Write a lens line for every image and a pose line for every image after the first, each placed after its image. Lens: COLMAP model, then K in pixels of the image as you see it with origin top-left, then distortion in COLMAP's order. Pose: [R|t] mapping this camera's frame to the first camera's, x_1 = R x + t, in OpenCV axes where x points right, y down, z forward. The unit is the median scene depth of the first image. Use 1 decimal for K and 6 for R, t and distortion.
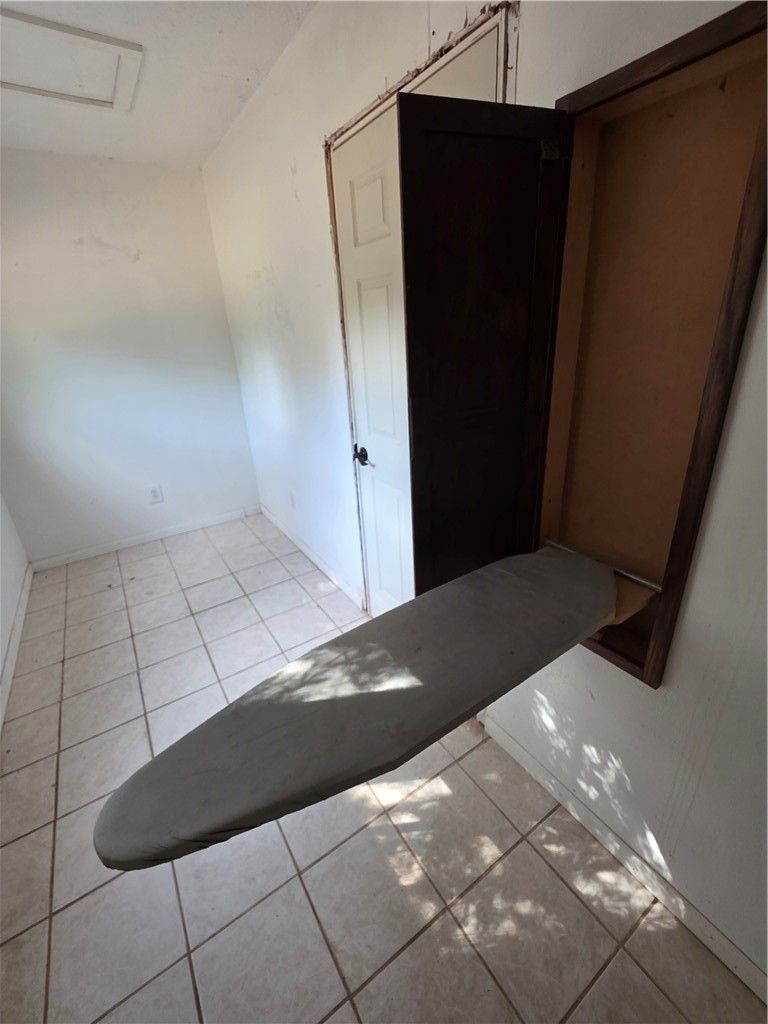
lens RADIAL K [[433.5, 0, 383.9], [0, 433.5, 503.3], [0, 0, 1]] dist [0.002766, -0.000505]
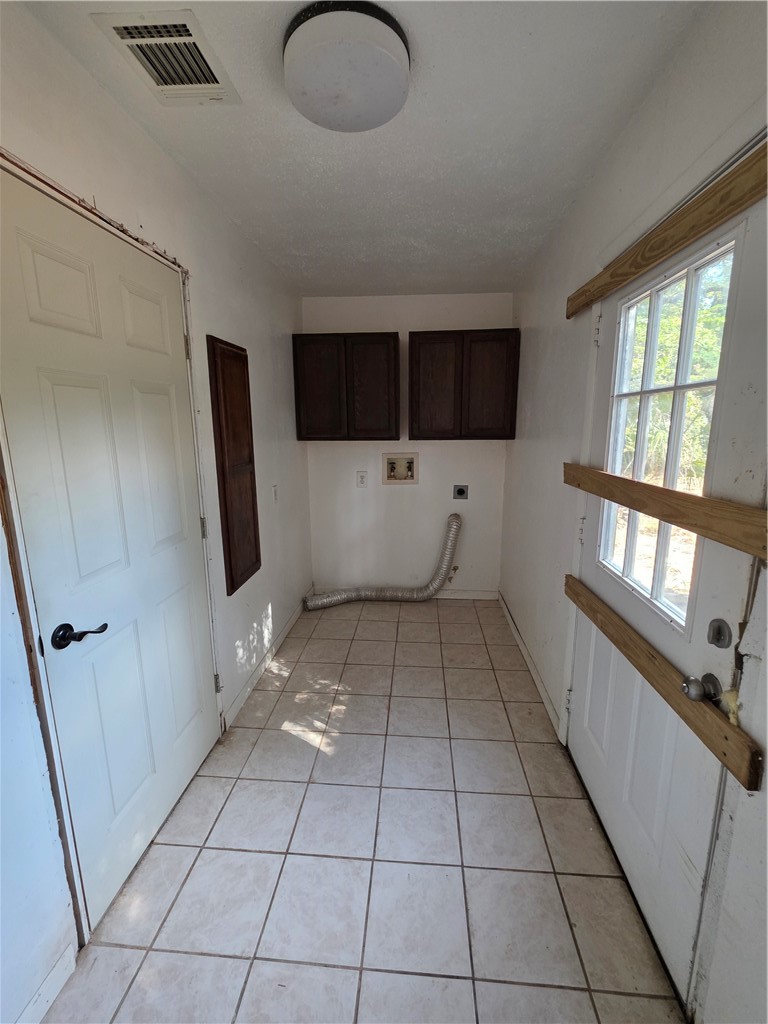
lens RADIAL K [[433.5, 0, 383.9], [0, 433.5, 503.3], [0, 0, 1]] dist [0.002766, -0.000505]
pose [[-0.786230, -0.055910, 0.615399, -1.133087], [0.278154, 0.857276, 0.433253, -0.611241], [-0.551790, 0.511812, -0.658465, 1.607053]]
